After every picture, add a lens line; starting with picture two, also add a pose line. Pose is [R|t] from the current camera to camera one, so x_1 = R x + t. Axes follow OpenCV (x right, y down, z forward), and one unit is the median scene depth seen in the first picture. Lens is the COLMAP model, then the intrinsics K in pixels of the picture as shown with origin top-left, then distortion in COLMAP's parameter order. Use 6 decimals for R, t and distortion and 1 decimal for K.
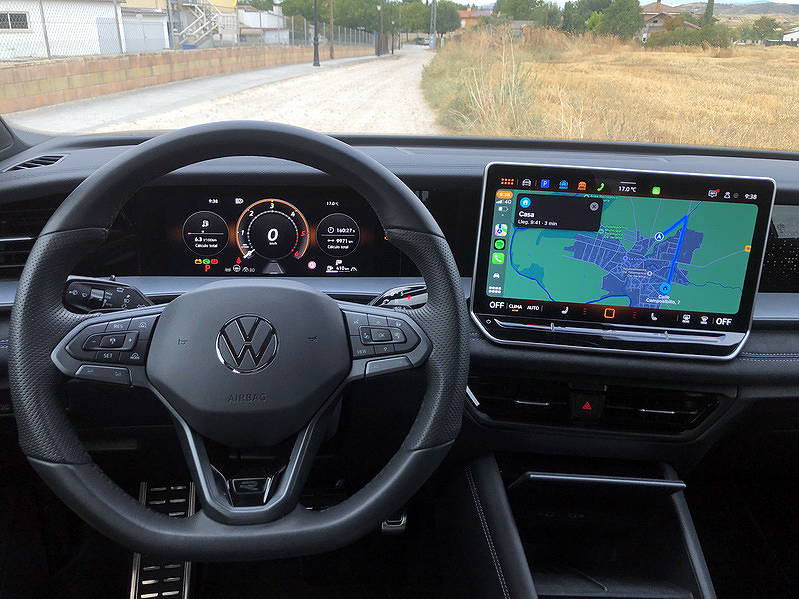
lens RADIAL K [[655.2, 0, 401.6], [0, 655.2, 297.1], [0, 0, 1]] dist [0.063807, -0.144025]
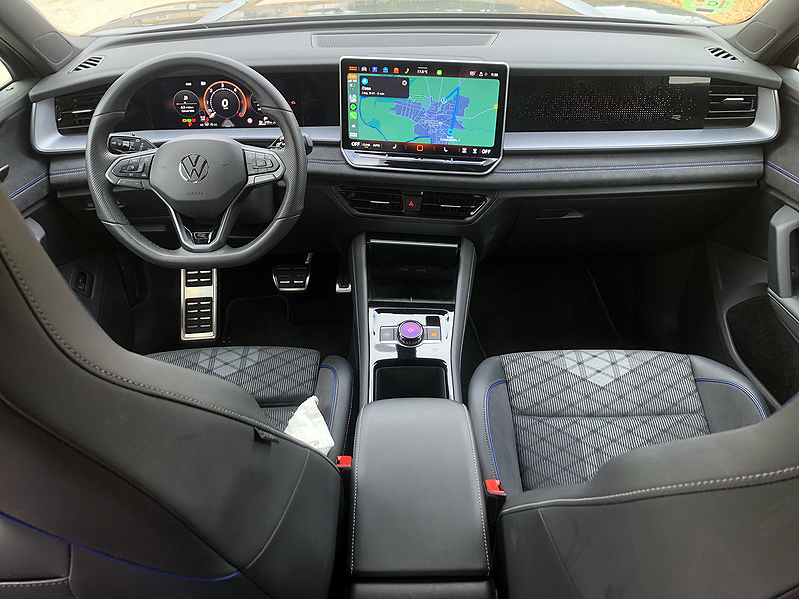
lens RADIAL K [[655.2, 0, 401.6], [0, 655.2, 297.1], [0, 0, 1]] dist [0.063807, -0.144025]
pose [[0.994204, 0.006487, -0.107313, 0.458683], [0.021360, 0.966359, 0.256308, -0.039301], [0.105365, -0.257114, 0.960620, -0.738945]]
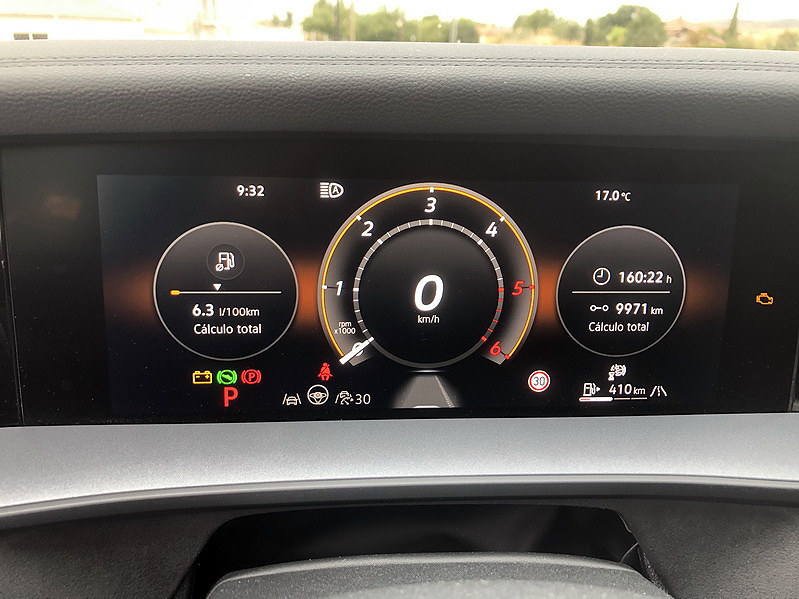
lens RADIAL K [[655.2, 0, 401.6], [0, 655.2, 297.1], [0, 0, 1]] dist [0.063807, -0.144025]
pose [[0.999686, -0.003331, -0.024835, -0.209895], [0.002637, 0.999607, -0.027921, -0.087306], [0.024918, 0.027847, 0.999302, 0.701849]]
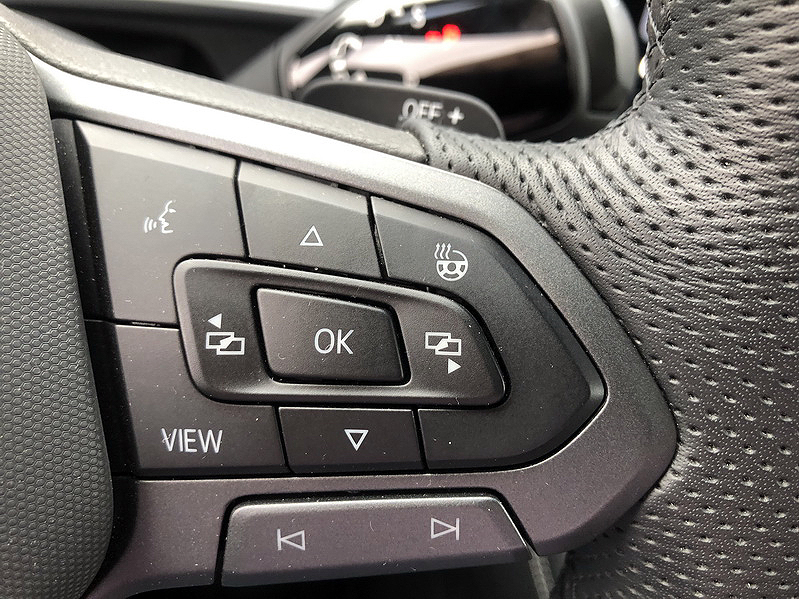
lens RADIAL K [[655.2, 0, 401.6], [0, 655.2, 297.1], [0, 0, 1]] dist [0.063807, -0.144025]
pose [[0.995370, 0.027700, 0.092035, -0.021694], [-0.062232, 0.915484, 0.397513, -0.006203], [-0.073245, -0.401400, 0.912969, 0.654722]]
